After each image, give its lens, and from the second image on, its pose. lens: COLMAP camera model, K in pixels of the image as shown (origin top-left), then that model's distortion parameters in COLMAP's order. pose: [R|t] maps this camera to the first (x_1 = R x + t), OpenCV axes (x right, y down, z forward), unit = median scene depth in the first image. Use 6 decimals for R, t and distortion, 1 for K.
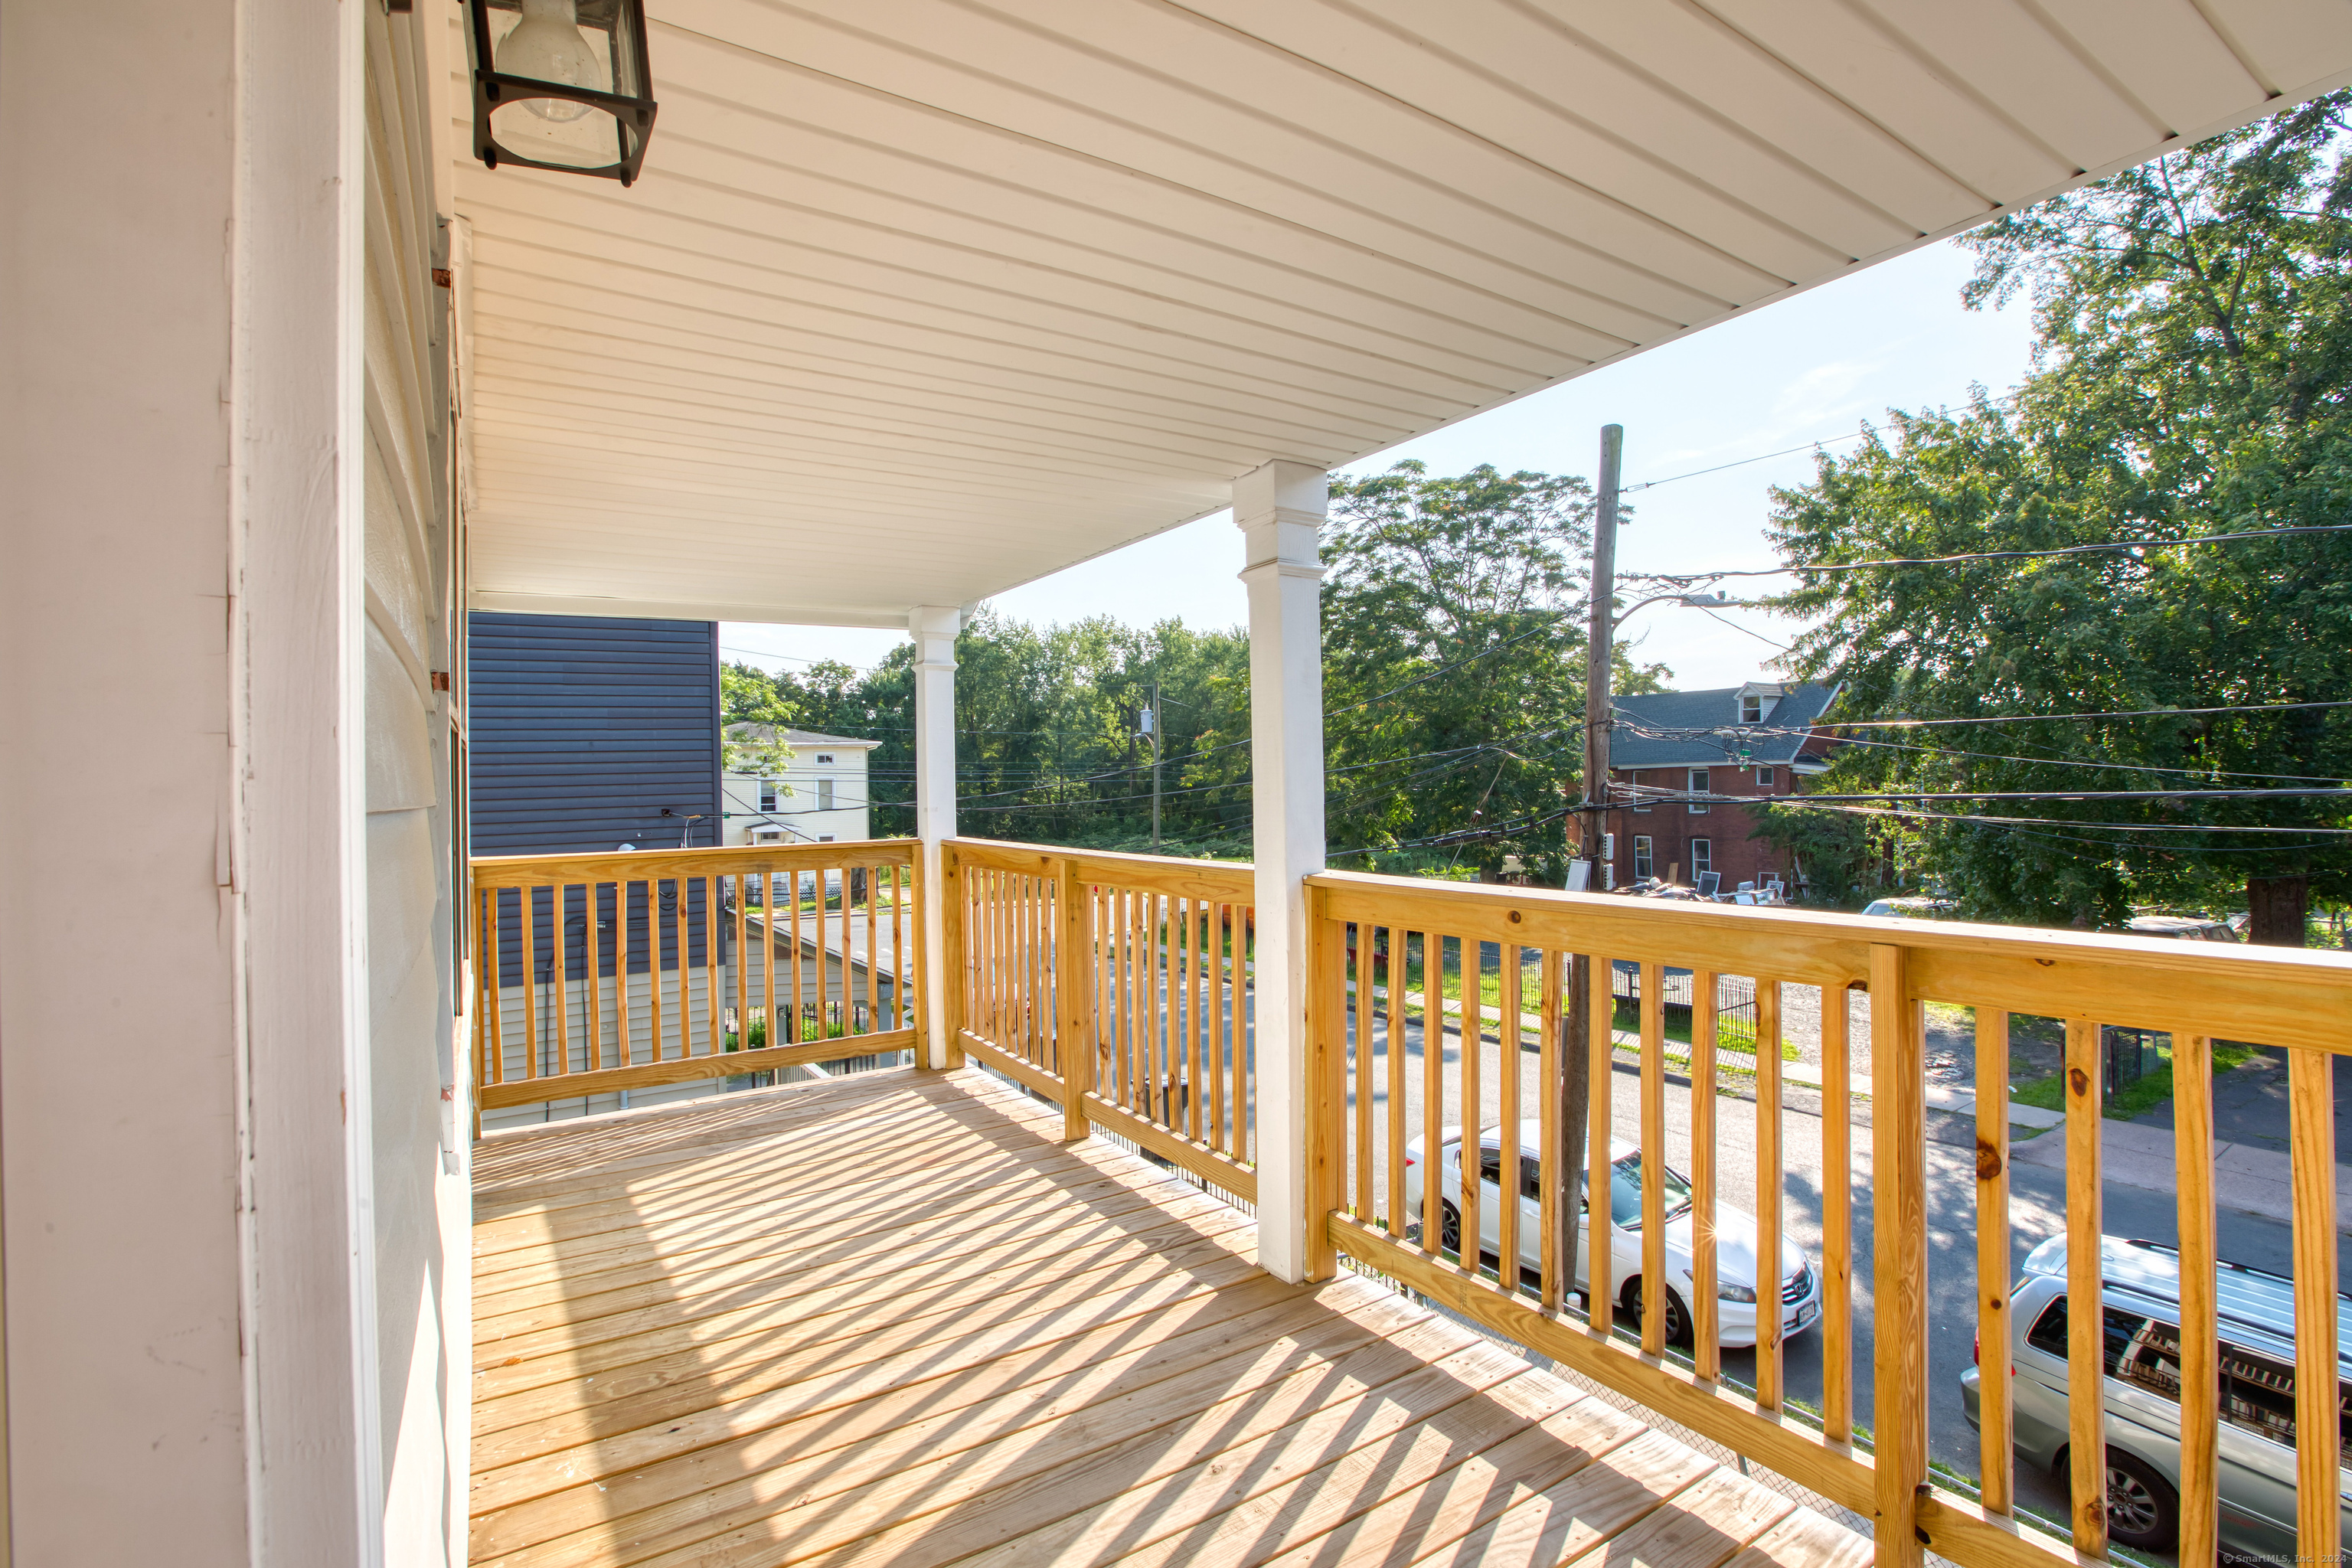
lens RADIAL K [[1088.6, 0, 1182.8], [0, 1088.6, 782.4], [0, 0, 1]] dist [-0.036097, 0.011773]
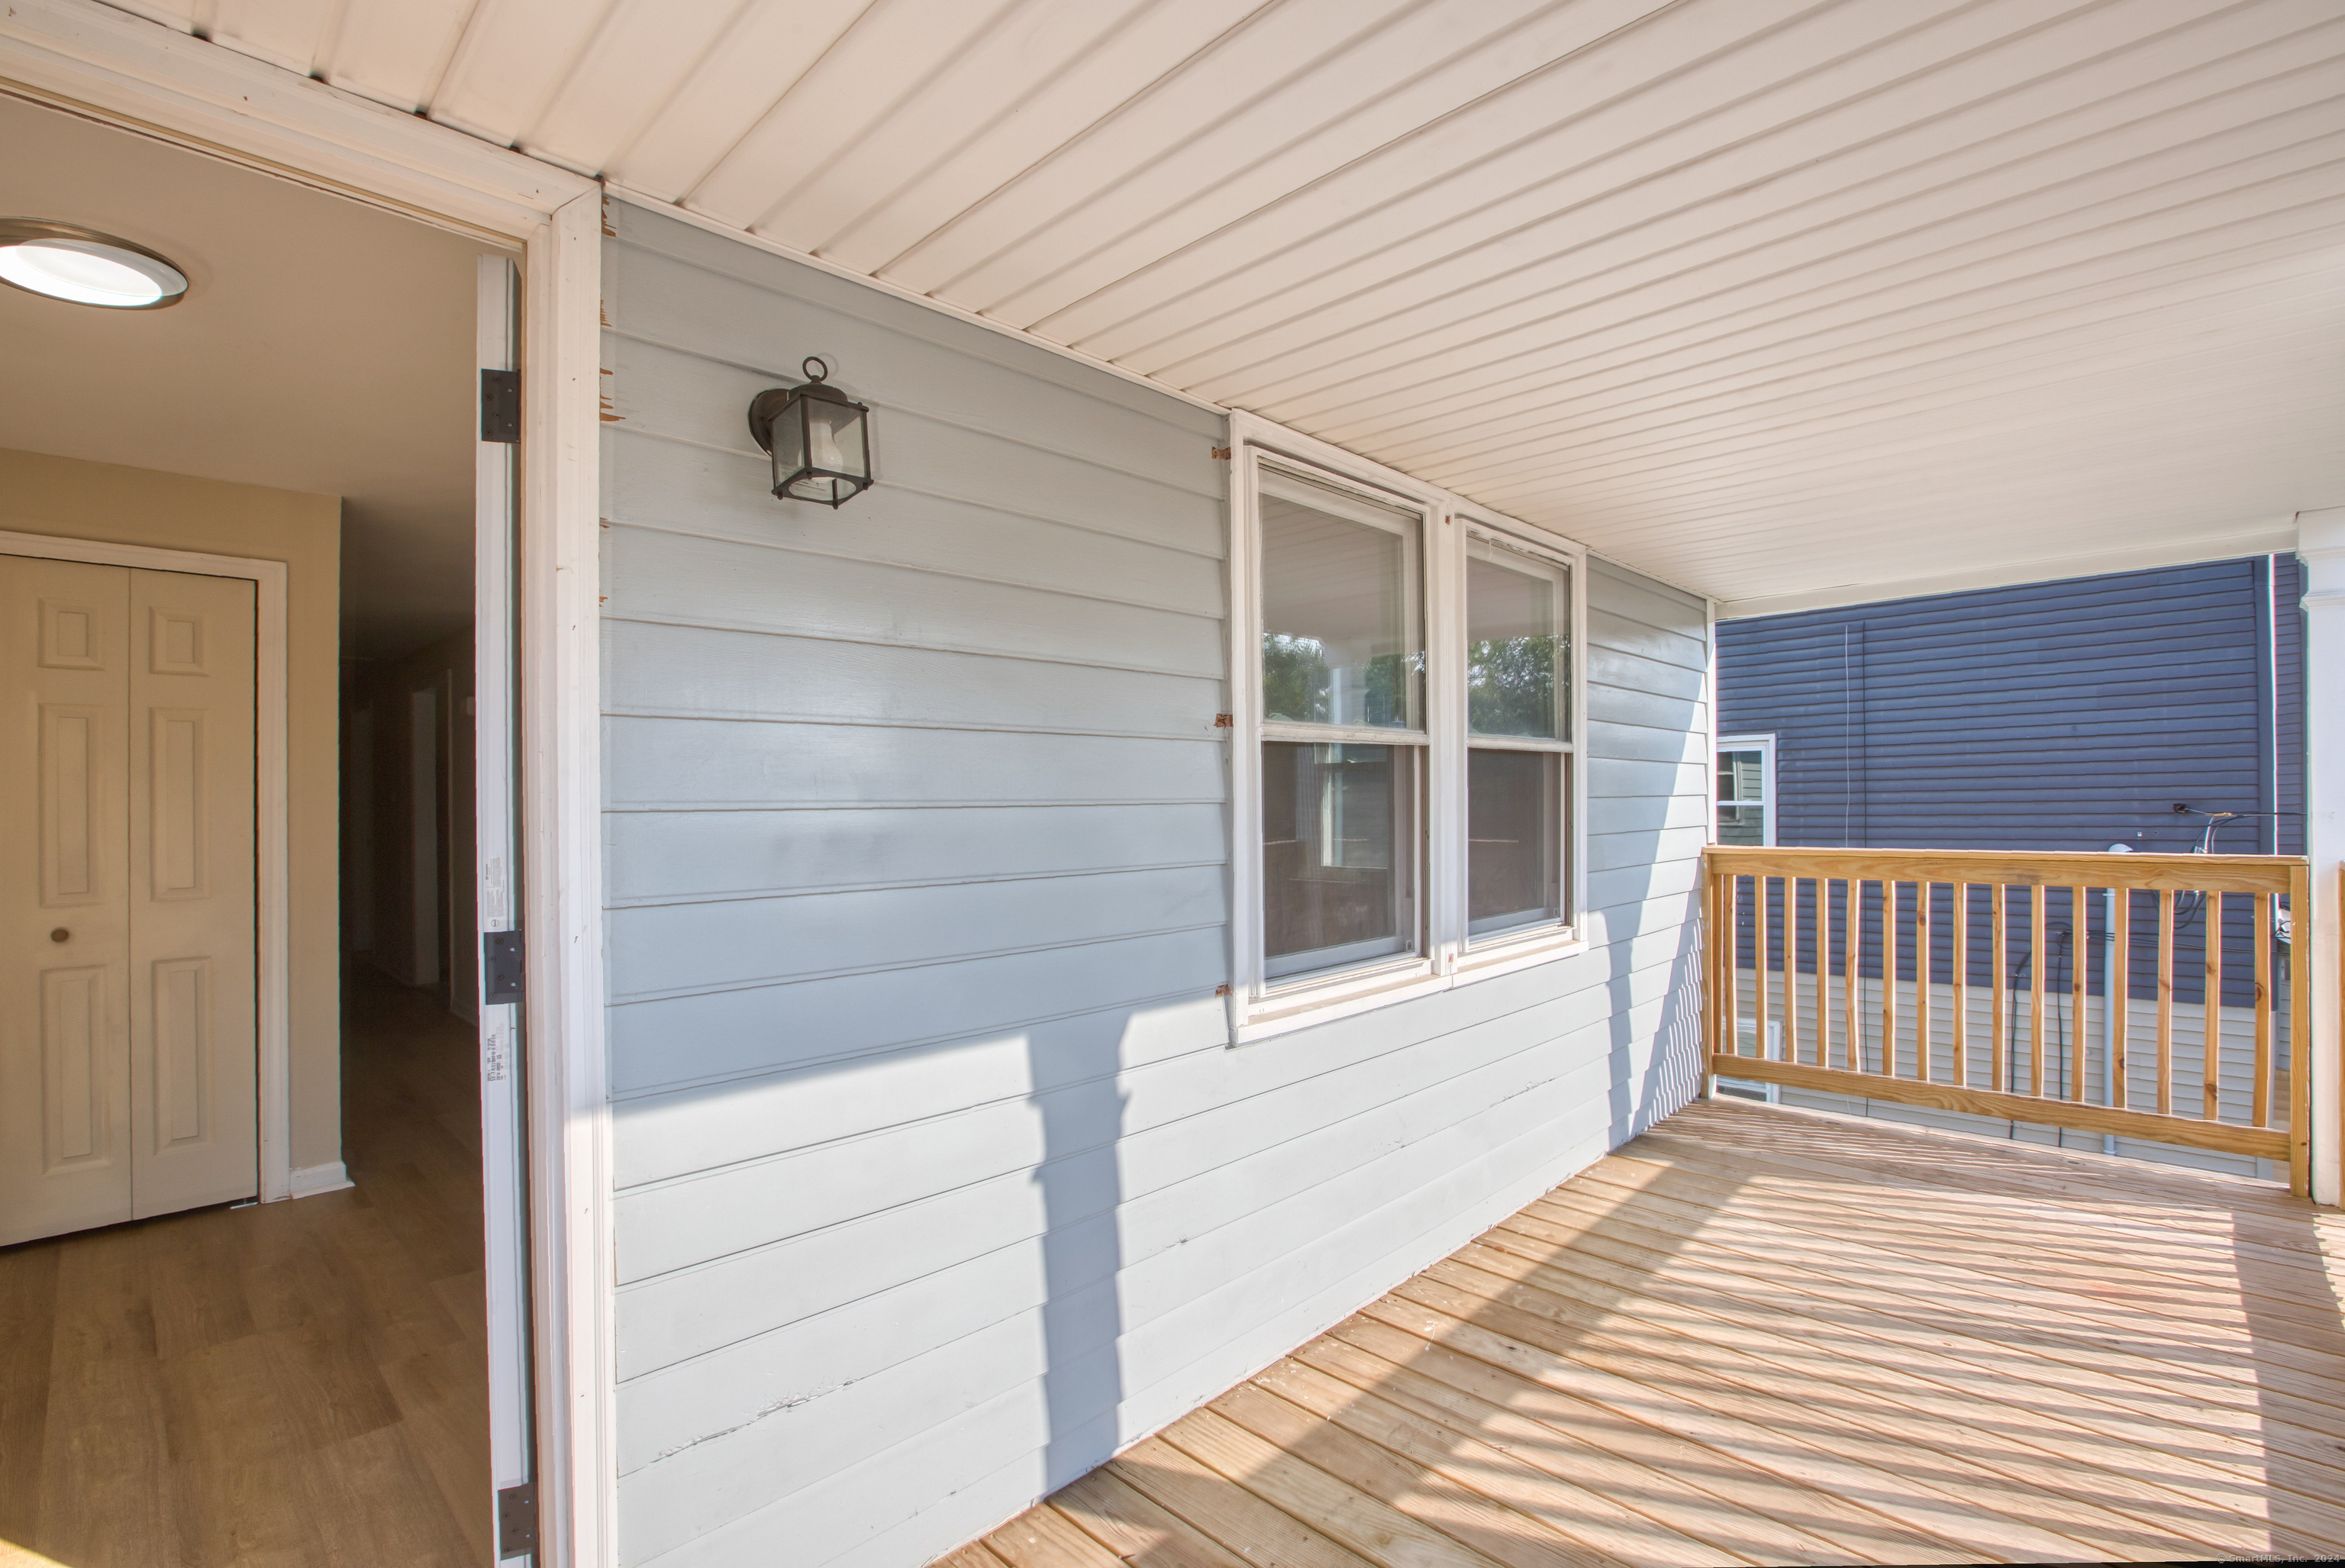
lens RADIAL K [[1085.4, 0, 1177.8], [0, 1085.4, 793.4], [0, 0, 1]] dist [-0.036097, 0.011773]
pose [[0.231069, 0.009266, -0.972893, 0.309552], [0.011708, 0.999856, 0.012303, -0.004359], [0.972867, -0.014234, 0.230927, 0.220631]]
